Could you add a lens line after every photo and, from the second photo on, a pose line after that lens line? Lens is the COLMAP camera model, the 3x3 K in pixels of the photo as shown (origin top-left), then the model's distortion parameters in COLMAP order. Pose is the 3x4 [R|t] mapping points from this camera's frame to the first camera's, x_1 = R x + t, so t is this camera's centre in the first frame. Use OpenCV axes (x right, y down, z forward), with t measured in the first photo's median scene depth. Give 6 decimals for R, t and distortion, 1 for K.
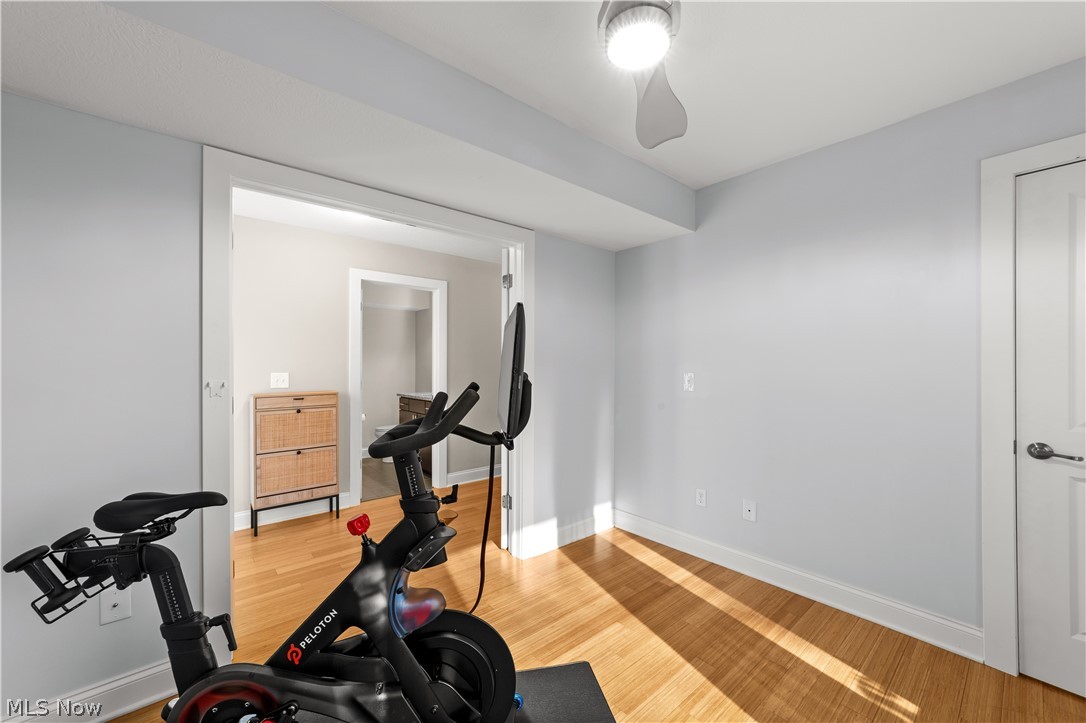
lens RADIAL K [[419.0, 0, 539.2], [0, 419.0, 366.0], [0, 0, 1]] dist [-0.007513, 0.004561]
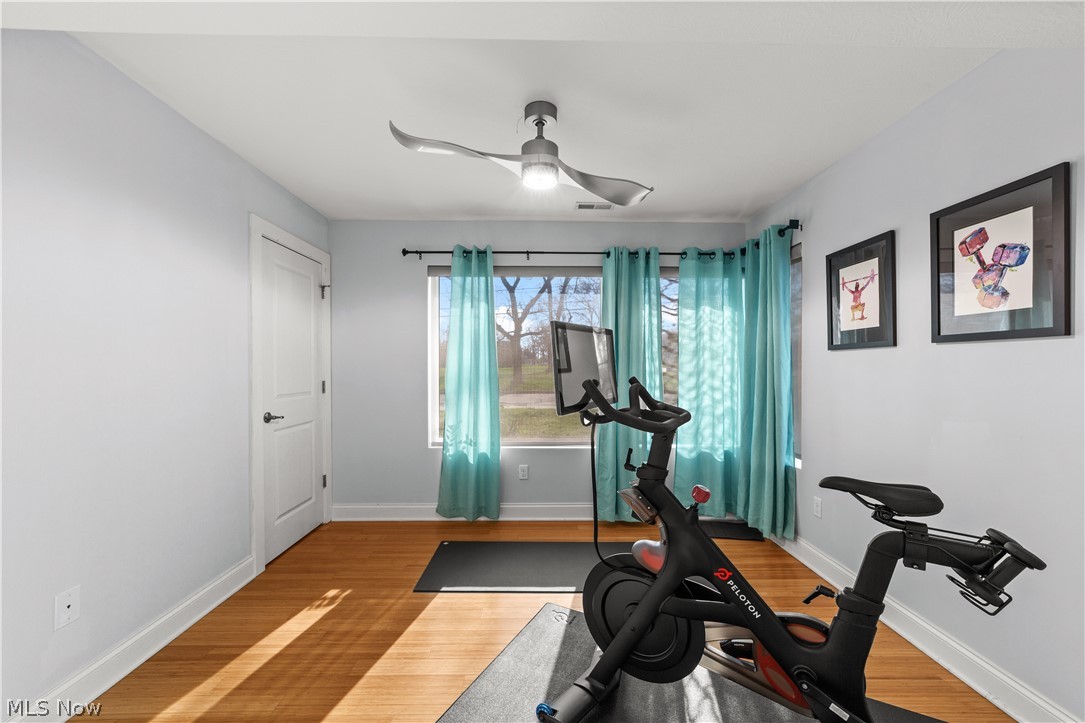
lens RADIAL K [[418.6, 0, 548.5], [0, 418.6, 366.4], [0, 0, 1]] dist [-0.007513, 0.004561]
pose [[-0.776484, -0.016421, 0.629923, -0.564969], [-0.011174, 0.999862, 0.012290, -0.019148], [-0.630038, 0.002505, -0.776560, 1.468502]]
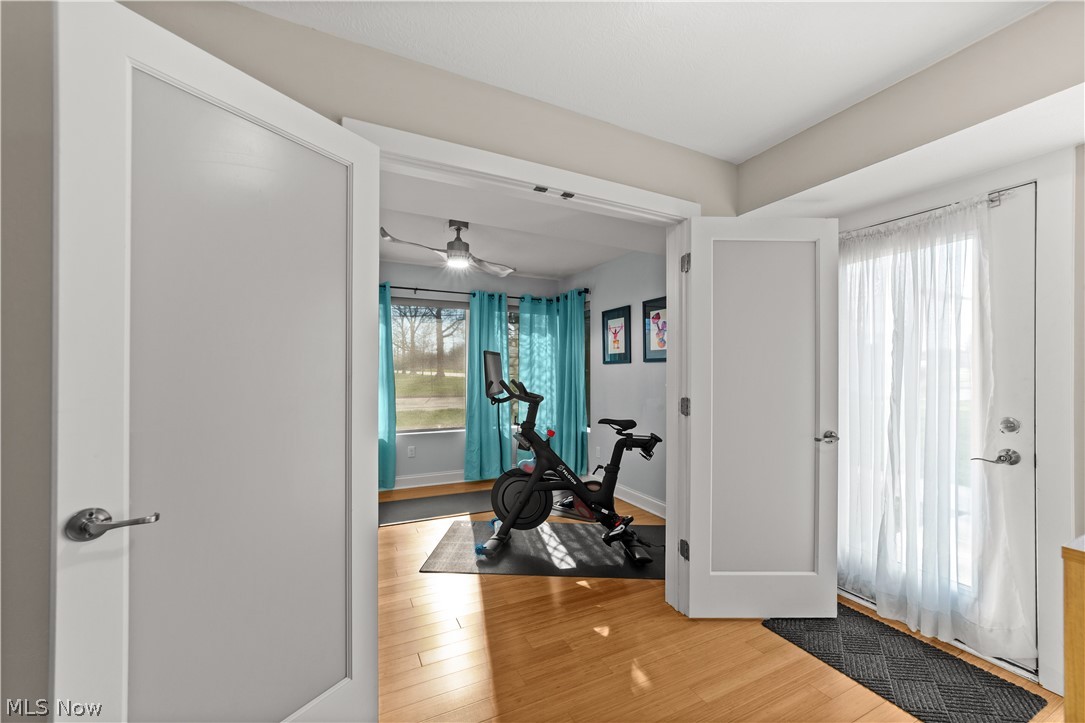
lens RADIAL K [[418.6, 0, 538.9], [0, 418.6, 368.2], [0, 0, 1]] dist [-0.007513, 0.004561]
pose [[-0.967694, -0.012818, 0.251803, -0.727147], [-0.013942, 0.999899, -0.002680, -0.031960], [-0.251743, -0.006104, -0.967775, 2.782183]]
